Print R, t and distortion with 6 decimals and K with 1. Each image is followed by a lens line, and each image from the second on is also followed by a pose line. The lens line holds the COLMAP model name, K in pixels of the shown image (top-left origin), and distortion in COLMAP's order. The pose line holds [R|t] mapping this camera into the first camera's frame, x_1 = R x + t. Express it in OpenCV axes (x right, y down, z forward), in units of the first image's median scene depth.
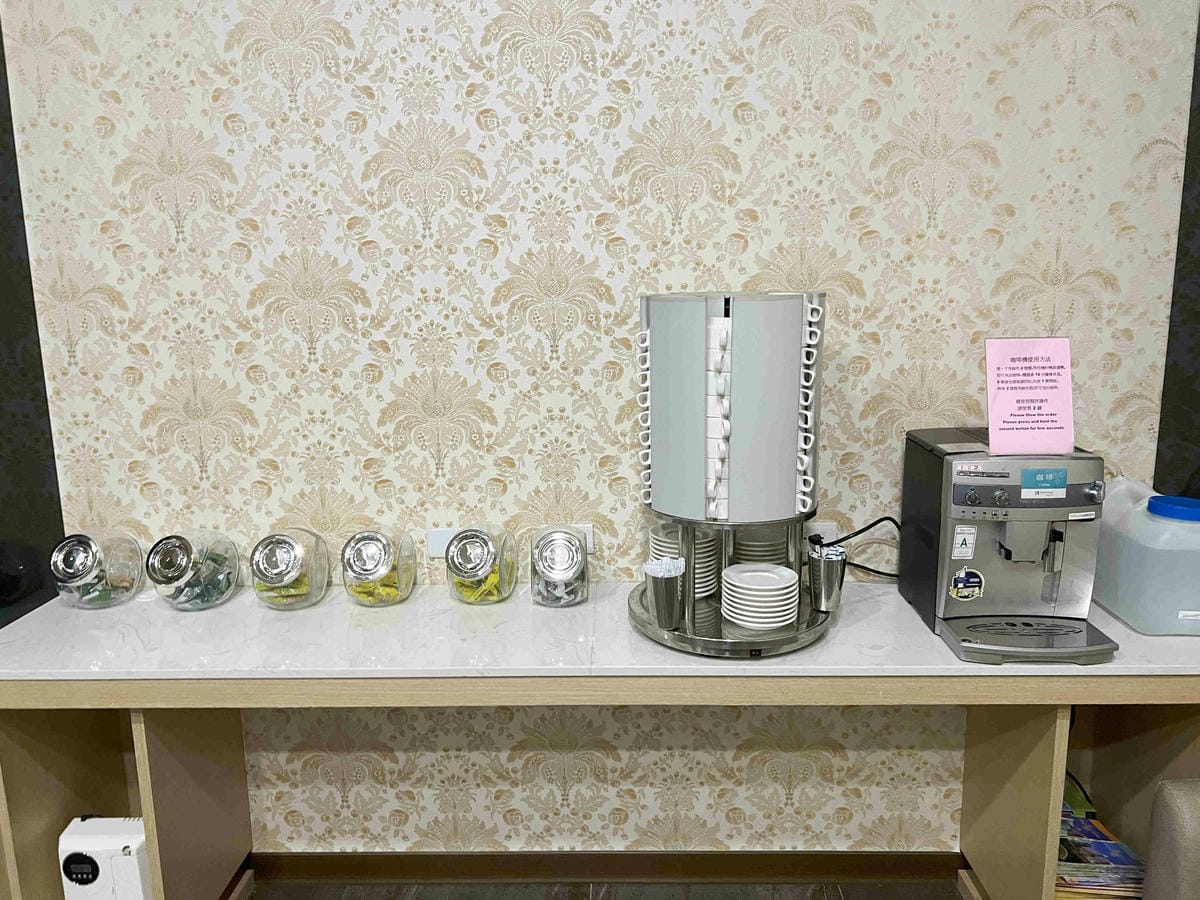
lens RADIAL K [[899.3, 0, 596.5], [0, 899.3, 447.1], [0, 0, 1]] dist [0.033922, -0.018938]
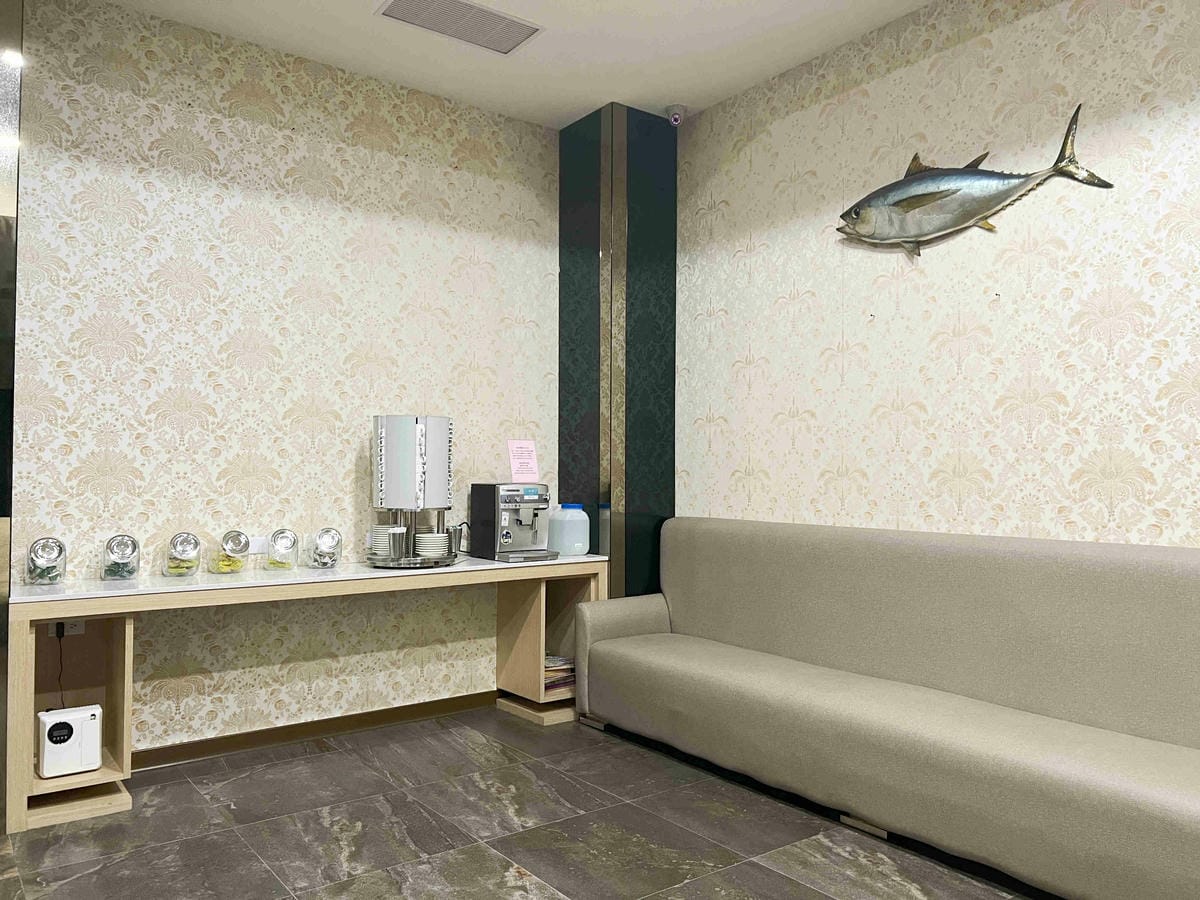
lens RADIAL K [[899.3, 0, 599.9], [0, 899.3, 450.6], [0, 0, 1]] dist [0.033922, -0.018938]
pose [[0.781250, 0.036537, 0.623148, -0.795199], [0.099547, 0.978217, -0.182160, 0.335311], [-0.616230, 0.204345, 0.760594, -0.918637]]
